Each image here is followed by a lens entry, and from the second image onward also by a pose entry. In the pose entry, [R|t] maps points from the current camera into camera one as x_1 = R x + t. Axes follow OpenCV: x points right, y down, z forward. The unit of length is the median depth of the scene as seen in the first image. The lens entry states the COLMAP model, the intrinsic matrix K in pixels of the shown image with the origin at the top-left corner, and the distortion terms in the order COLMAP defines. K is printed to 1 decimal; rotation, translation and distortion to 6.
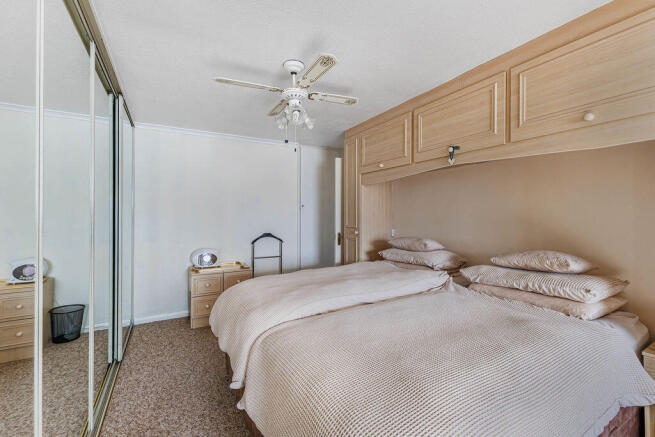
lens RADIAL K [[288.4, 0, 323.9], [0, 288.4, 208.2], [0, 0, 1]] dist [0.000680, -0.000328]
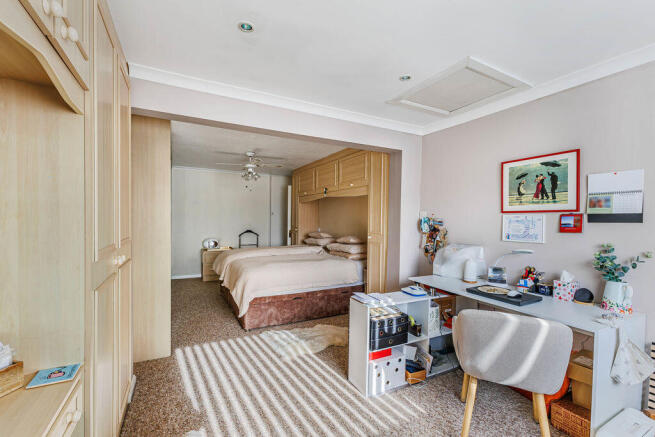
lens RADIAL K [[288.4, 0, 326.3], [0, 288.4, 218.2], [0, 0, 1]] dist [0.000680, -0.000328]
pose [[0.999870, 0.008215, -0.013903, 0.306930], [-0.007869, 0.999664, 0.024717, -0.028629], [0.014101, -0.024605, 0.999598, -0.723361]]
